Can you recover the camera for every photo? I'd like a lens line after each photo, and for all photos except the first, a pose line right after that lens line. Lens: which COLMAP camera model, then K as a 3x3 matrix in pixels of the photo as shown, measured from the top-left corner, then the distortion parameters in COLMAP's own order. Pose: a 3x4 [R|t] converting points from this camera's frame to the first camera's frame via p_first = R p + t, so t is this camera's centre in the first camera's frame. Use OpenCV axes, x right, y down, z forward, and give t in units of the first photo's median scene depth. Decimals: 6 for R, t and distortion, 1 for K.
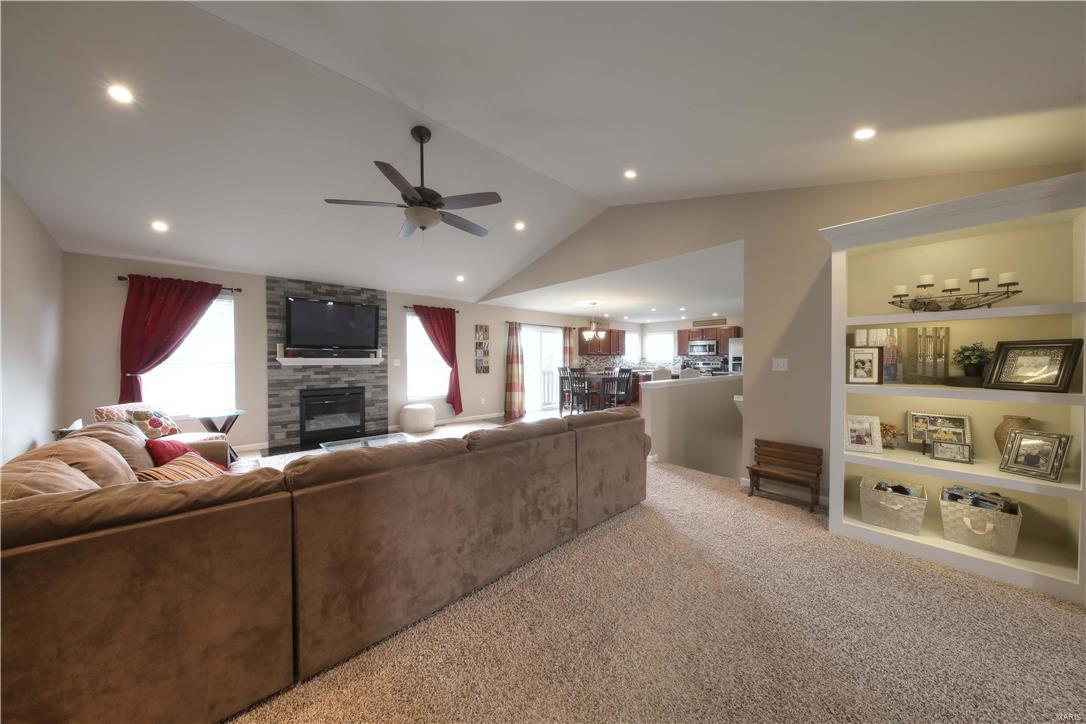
lens RADIAL K [[340.9, 0, 548.2], [0, 340.9, 363.0], [0, 0, 1]] dist [-0.002188, -0.001492]
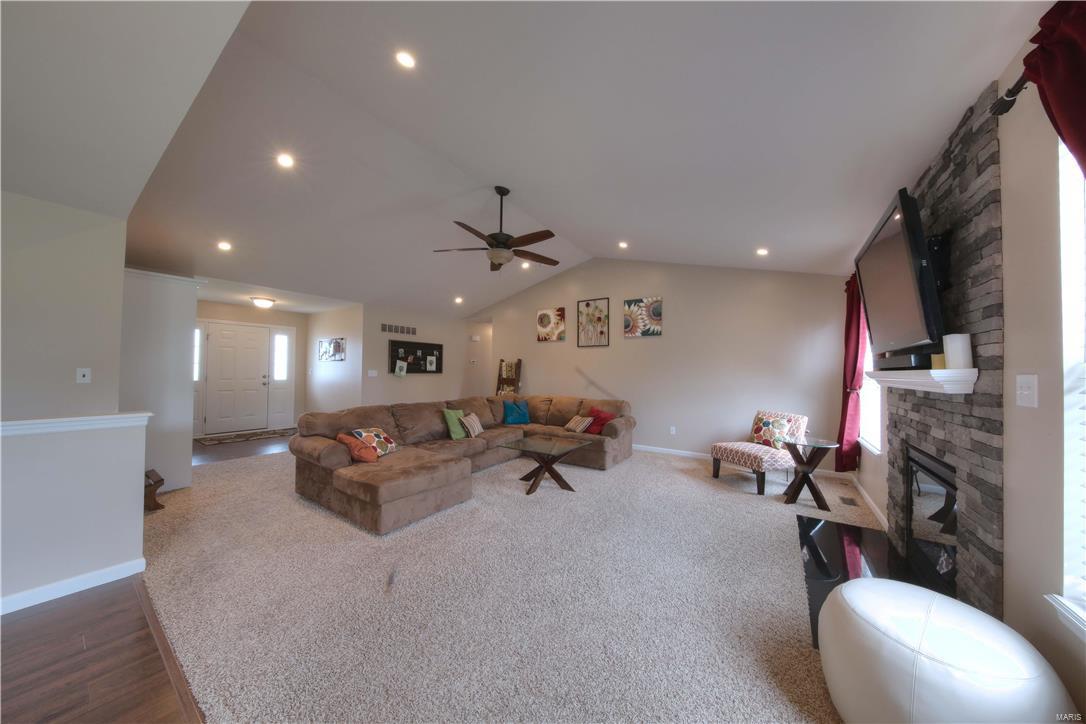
lens RADIAL K [[340.9, 0, 543.9], [0, 340.9, 362.9], [0, 0, 1]] dist [-0.002188, -0.001492]
pose [[-0.974382, -0.013377, -0.224500, -0.105316], [-0.010287, 0.999836, -0.014928, -0.009779], [0.224663, -0.012236, -0.974360, 0.948842]]
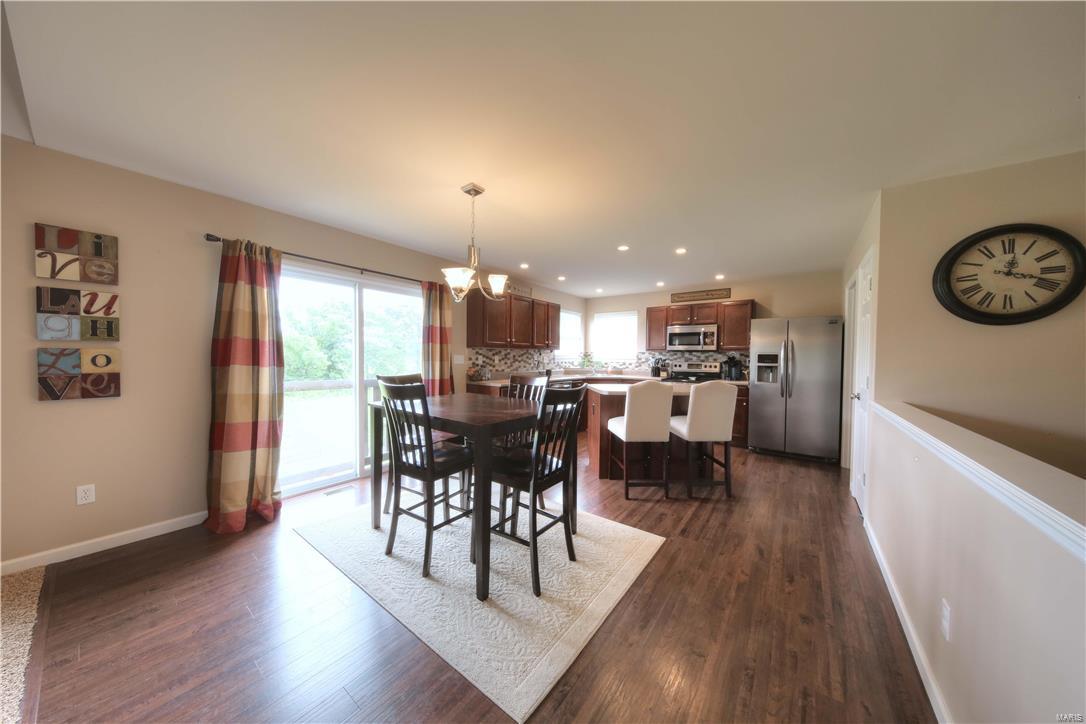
lens RADIAL K [[340.9, 0, 548.1], [0, 340.9, 363.9], [0, 0, 1]] dist [-0.002188, -0.001492]
pose [[0.980174, 0.008470, 0.197959, 0.138964], [-0.011241, 0.999854, 0.012882, -0.007277], [-0.197821, -0.014852, 0.980126, 0.648749]]
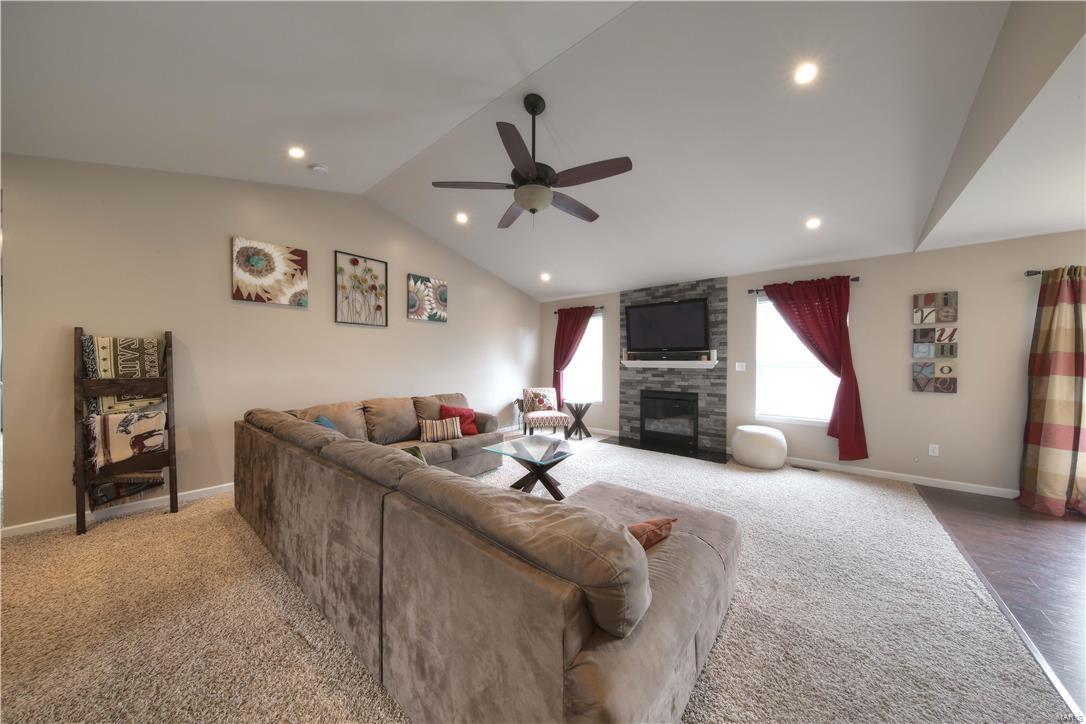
lens RADIAL K [[340.9, 0, 543.1], [0, 340.9, 364.5], [0, 0, 1]] dist [-0.002188, -0.001492]
pose [[0.133998, 0.011412, -0.990916, 0.212736], [-0.014934, 0.999843, 0.009495, -0.005732], [0.990869, 0.013526, 0.134148, 0.387424]]
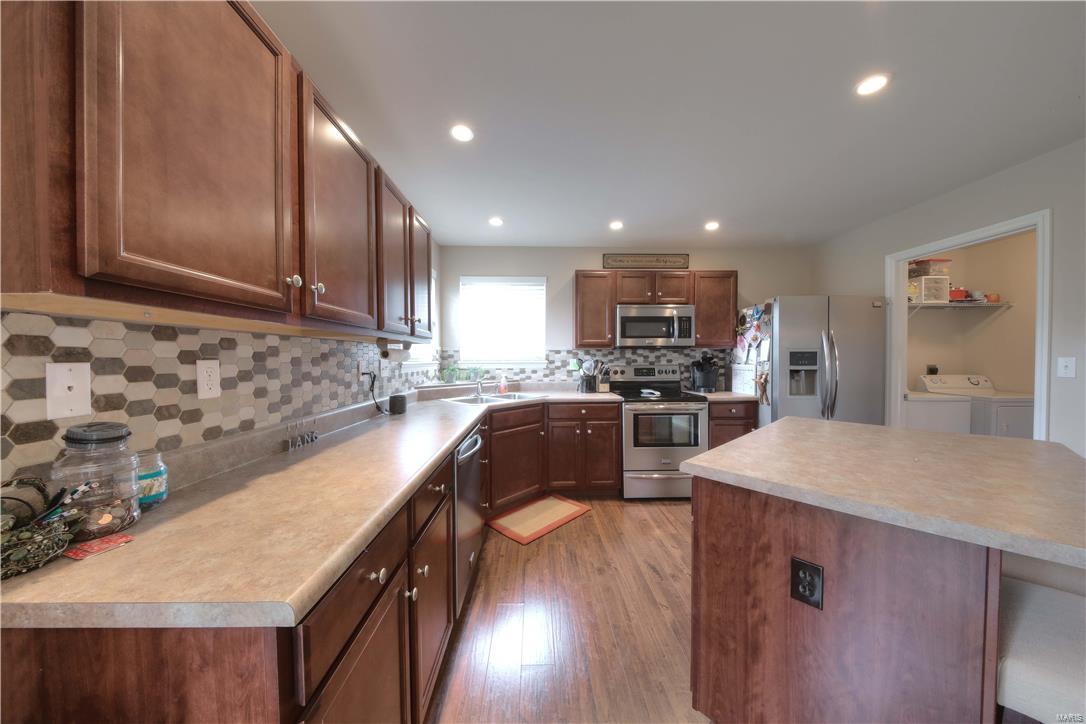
lens RADIAL K [[340.9, 0, 544.1], [0, 340.9, 361.7], [0, 0, 1]] dist [-0.002188, -0.001492]
pose [[0.648153, -0.007511, 0.761473, 0.156099], [0.009509, 0.999953, 0.001770, -0.012948], [-0.761451, 0.006093, 0.648194, 1.150806]]
